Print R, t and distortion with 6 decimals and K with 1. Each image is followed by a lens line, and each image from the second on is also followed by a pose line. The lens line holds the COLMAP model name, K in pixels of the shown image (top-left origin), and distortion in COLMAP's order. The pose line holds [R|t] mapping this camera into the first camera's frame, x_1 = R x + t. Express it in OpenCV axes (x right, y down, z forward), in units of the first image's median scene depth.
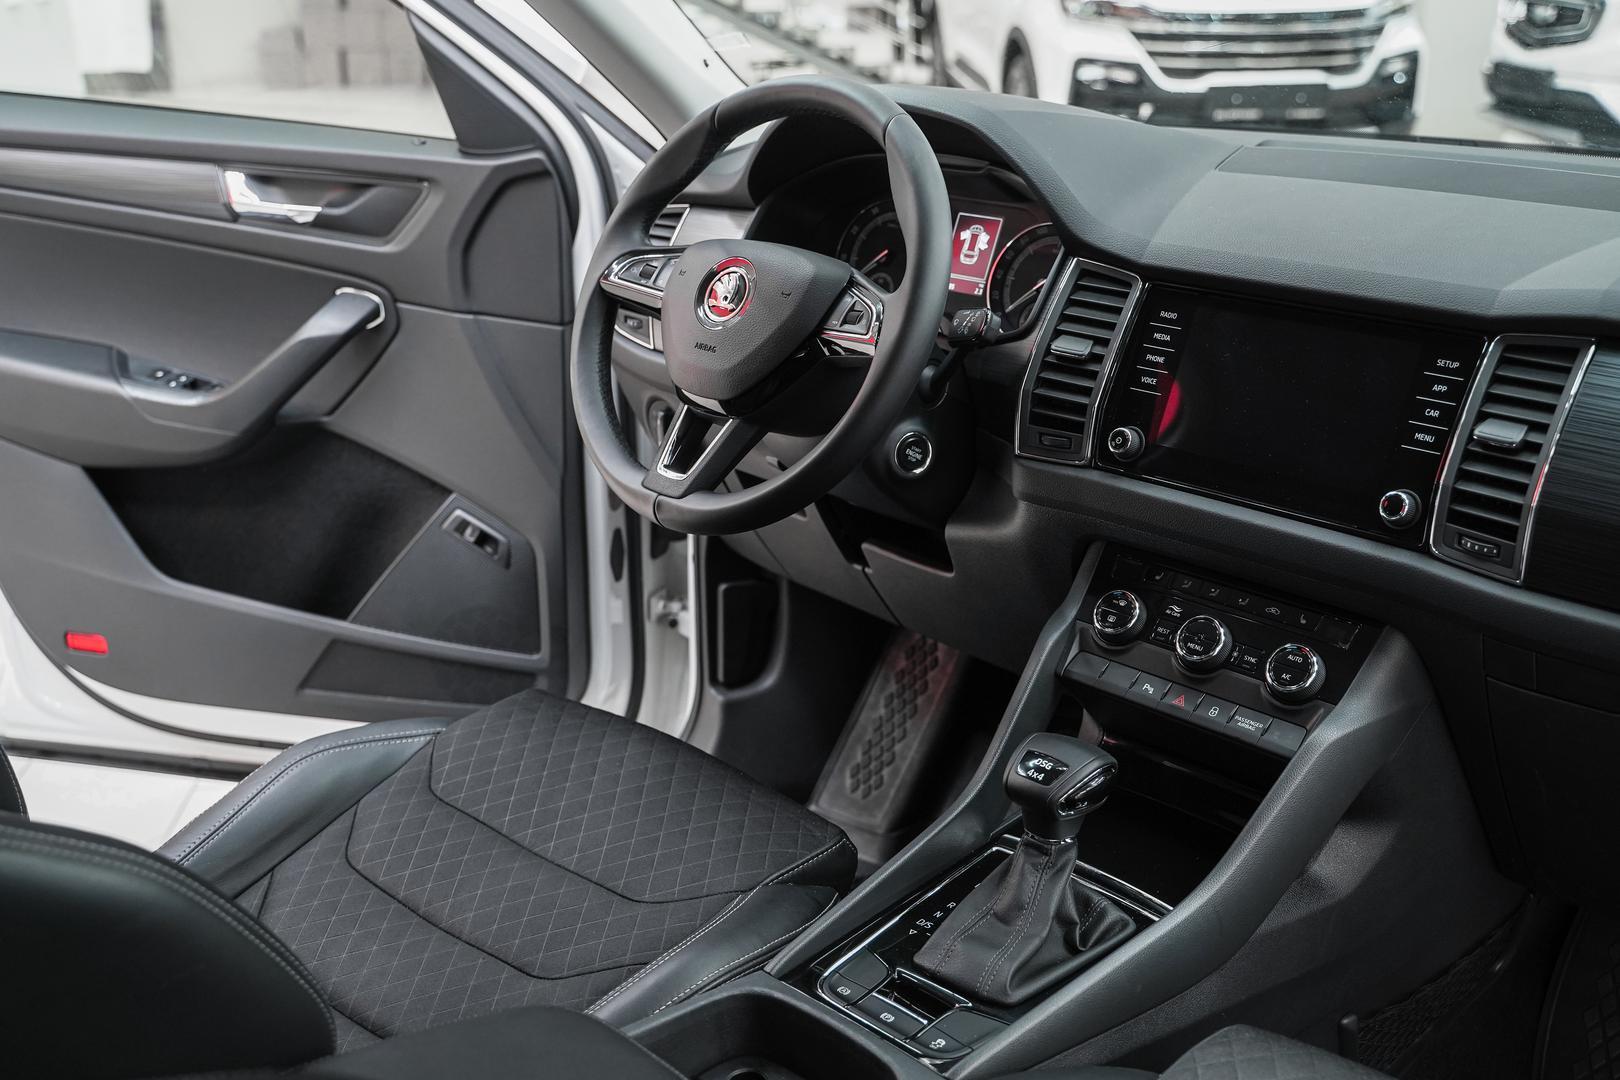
lens RADIAL K [[1725.8, 0, 784.5], [0, 1725.8, 537.8], [0, 0, 1]] dist [-0.010295, 0.034020]
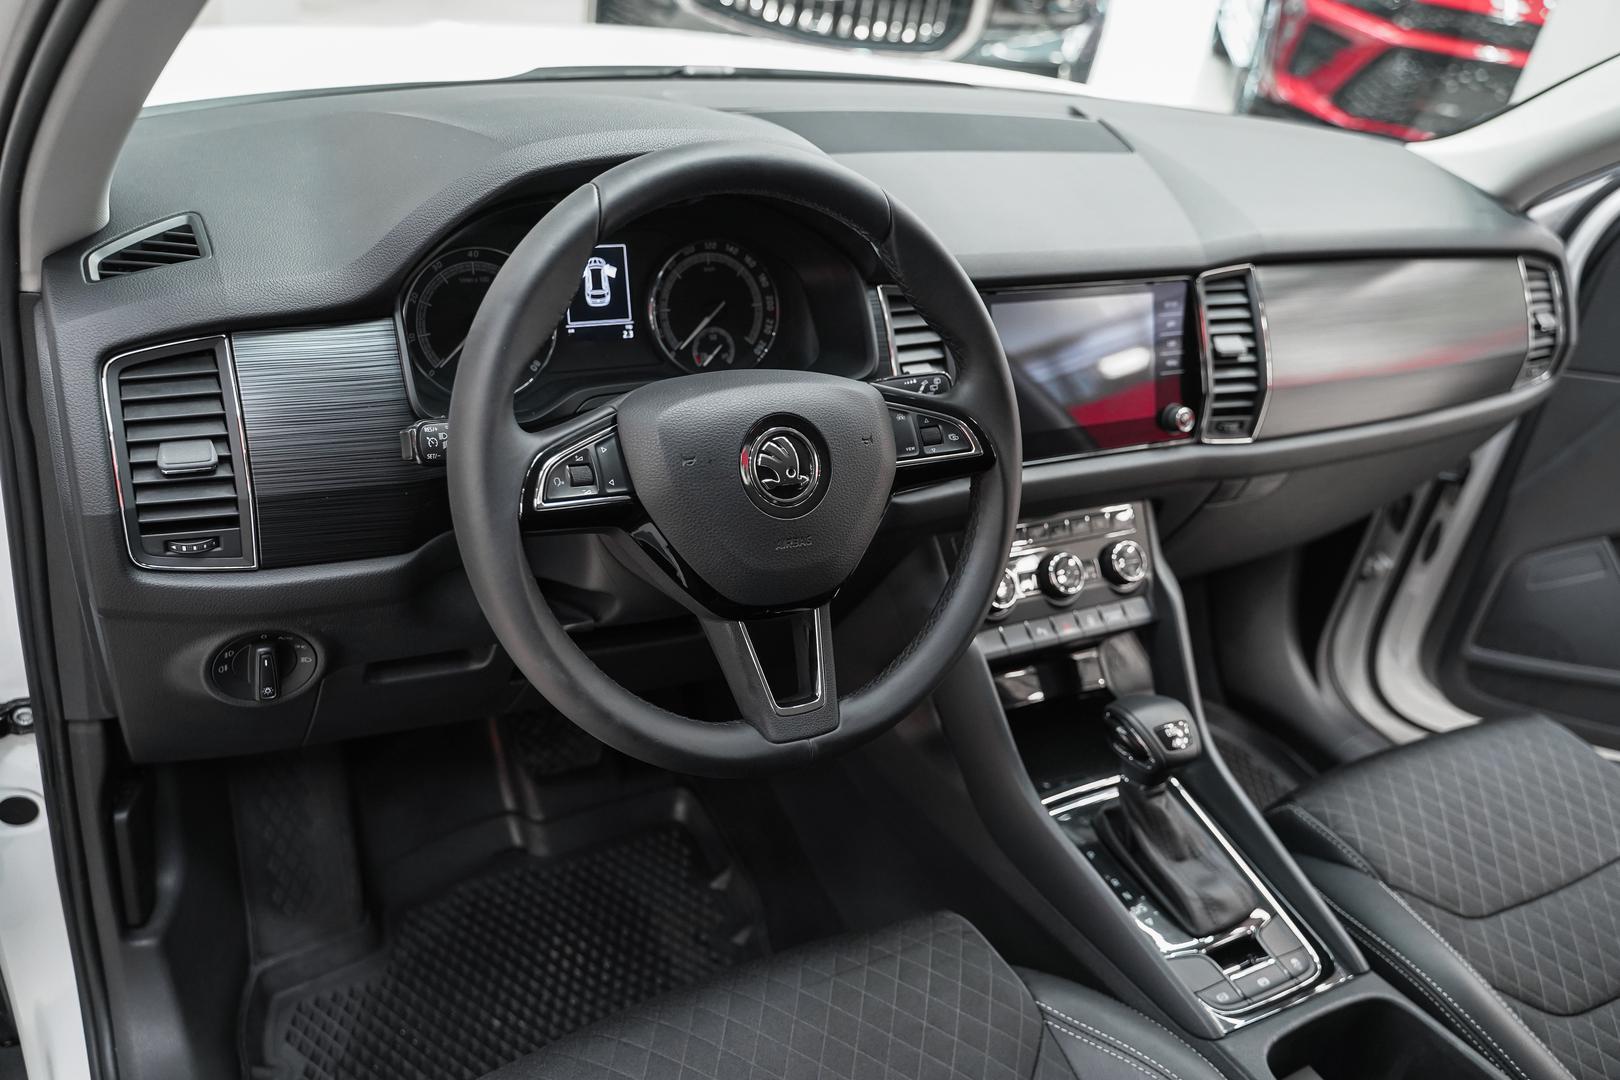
lens RADIAL K [[1306.6, 0, 807.1], [0, 1306.6, 533.6], [0, 0, 1]] dist [-0.012584, -0.002086]
pose [[0.256589, -0.446895, 0.856999, -0.523558], [0.188471, 0.892798, 0.409135, -0.340025], [-0.947967, 0.056540, 0.313309, 0.802499]]
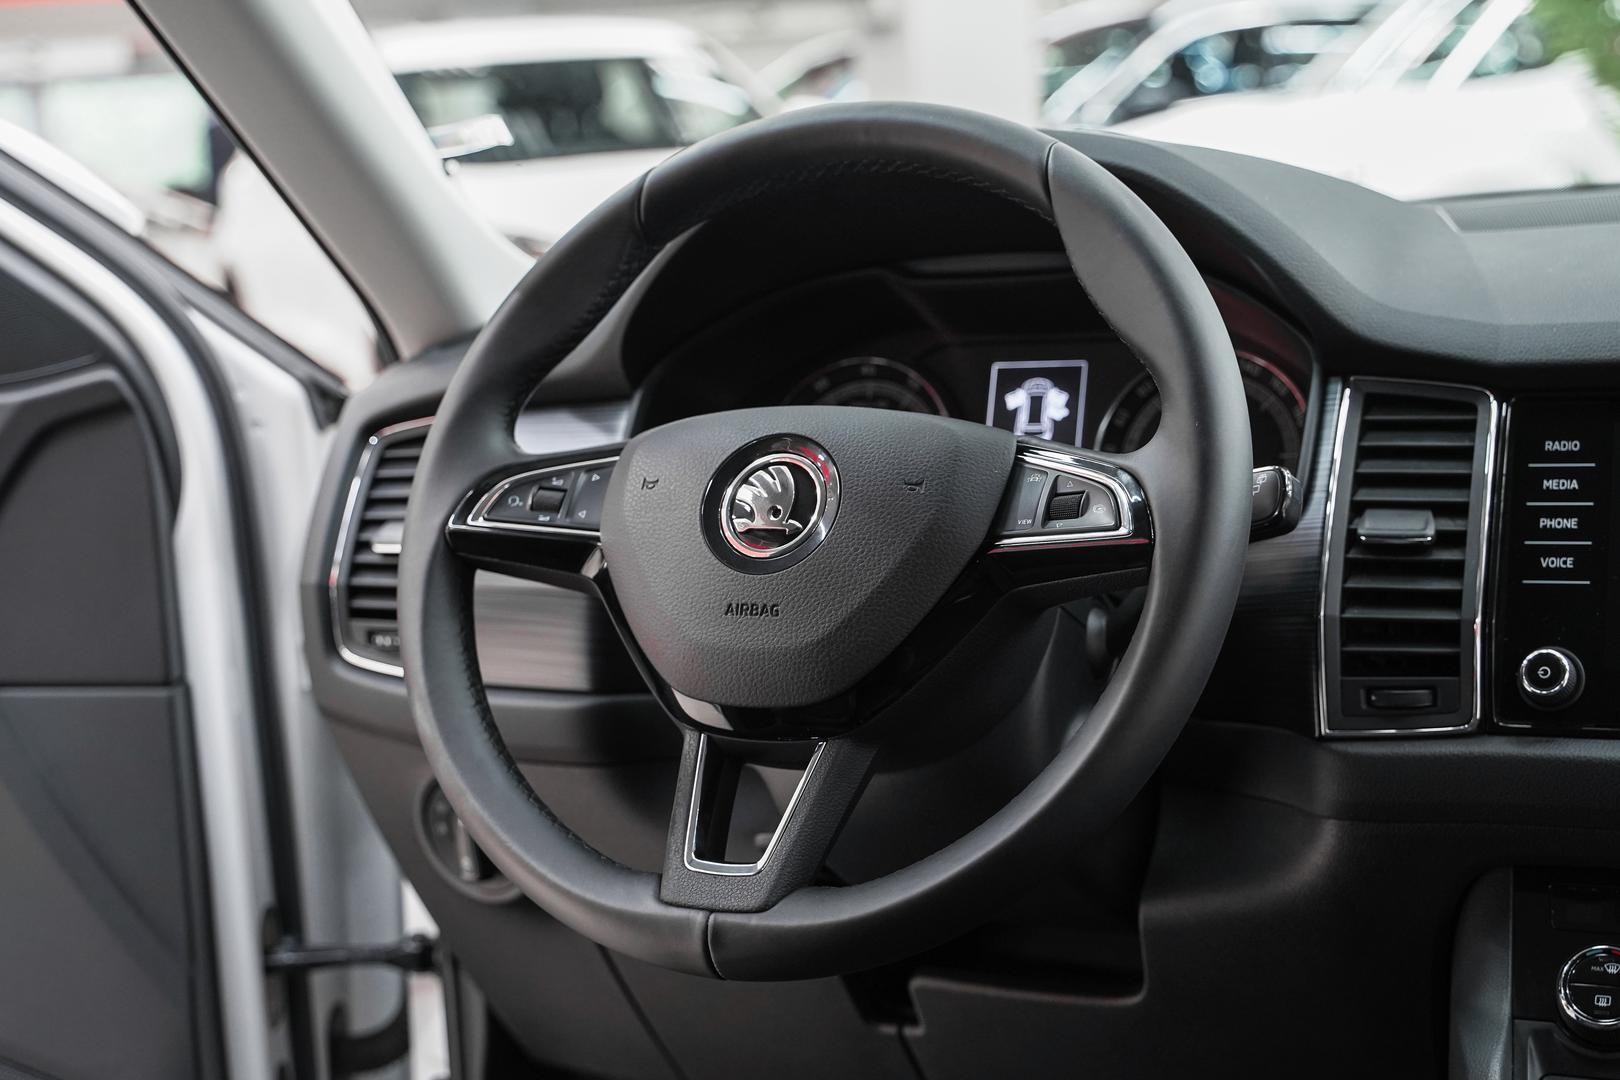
lens RADIAL K [[2520.6, 0, 784.5], [0, 2520.6, 507.1], [0, 0, 1]] dist [-0.017530, -0.051294]
pose [[0.941185, -0.103000, 0.321809, -0.269560], [0.170092, 0.967359, -0.187845, 0.001817], [-0.291957, 0.231534, 0.927983, 0.295368]]
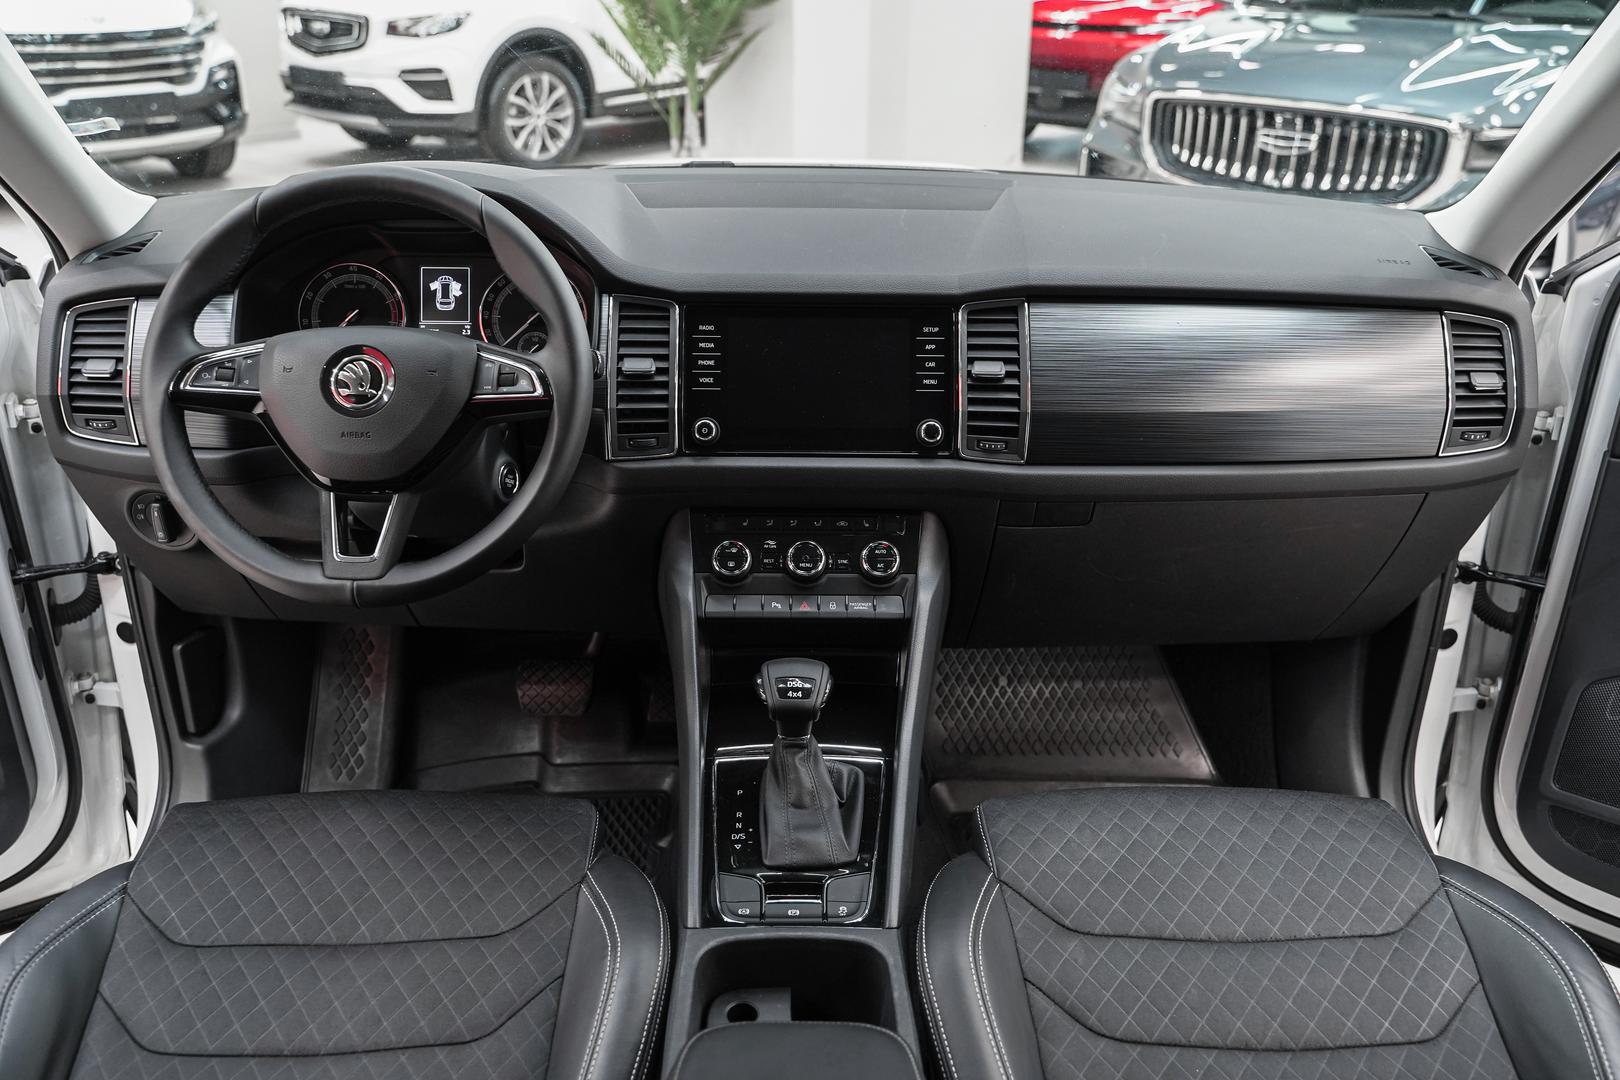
lens RADIAL K [[1299.5, 0, 810.0], [0, 1299.5, 540.0], [0, 0, 1]] dist [-0.007986, -0.009871]
pose [[0.685635, -0.287947, 0.668574, -0.400369], [0.226778, 0.957225, 0.179700, -0.126706], [-0.691720, 0.028409, 0.721607, 0.231092]]
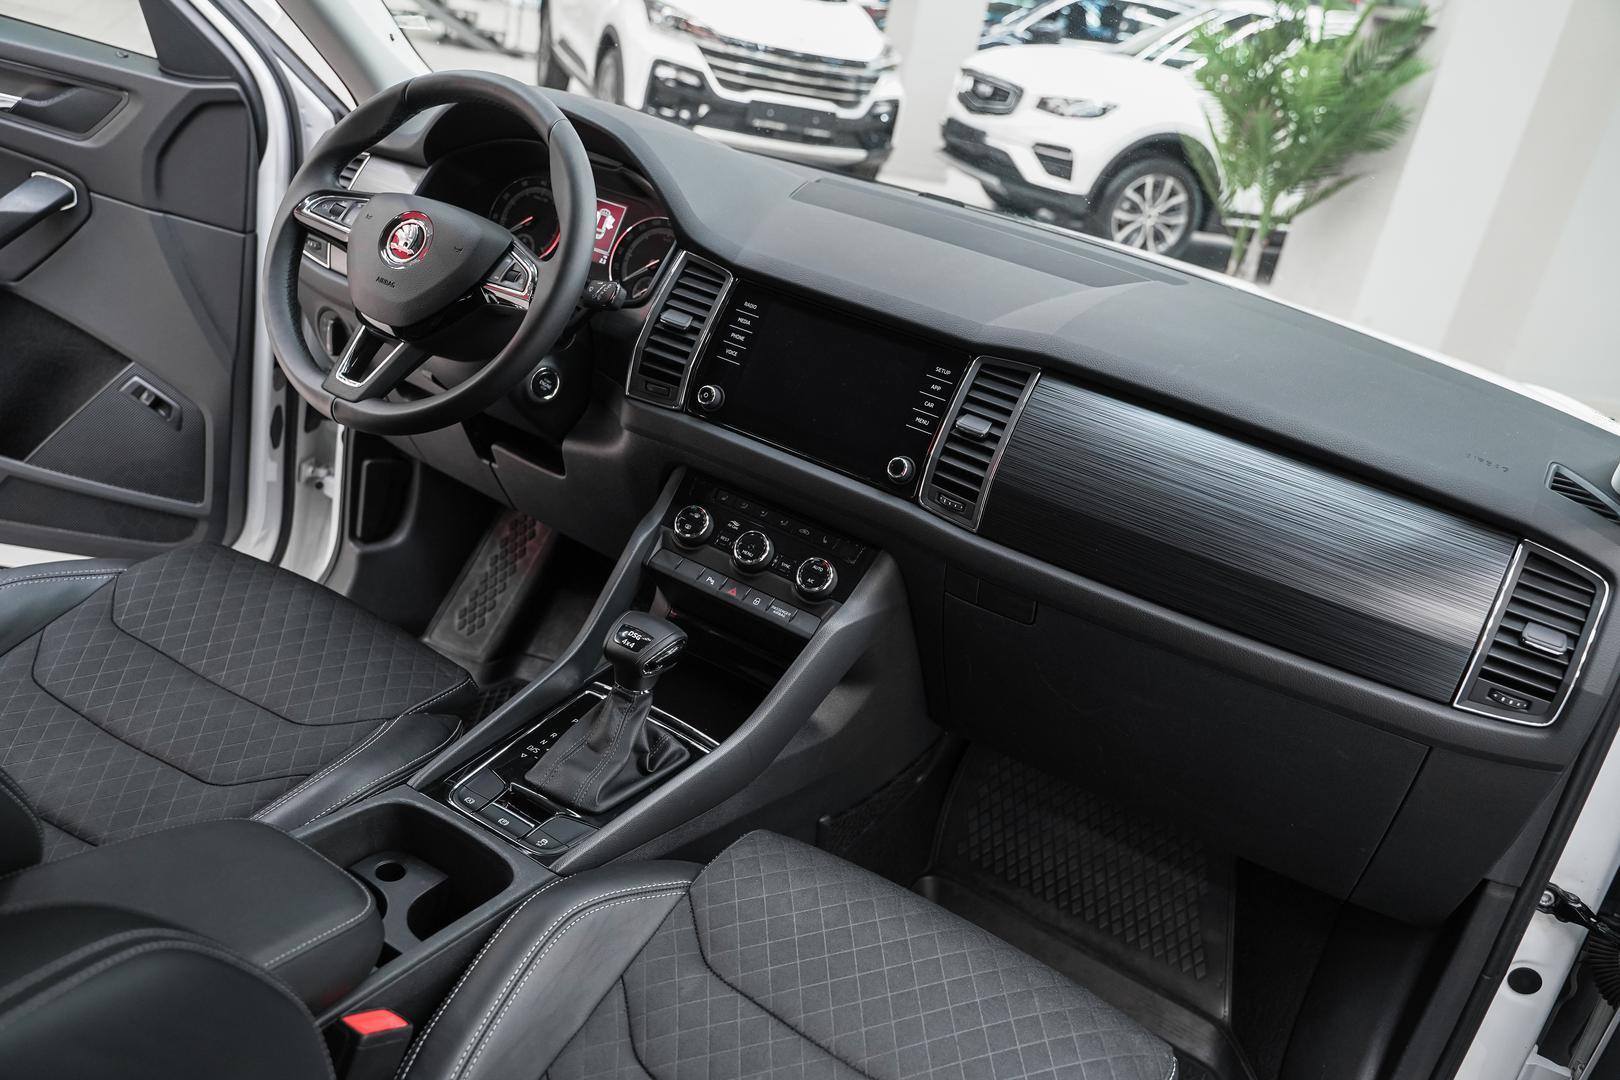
lens RADIAL K [[1306.6, 0, 807.1], [0, 1306.6, 533.6], [0, 0, 1]] dist [-0.012584, -0.002086]
pose [[0.945656, 0.072991, 0.316869, -0.042602], [-0.100481, 0.992383, 0.071276, -0.028059], [-0.309253, -0.099242, 0.945787, 0.005787]]
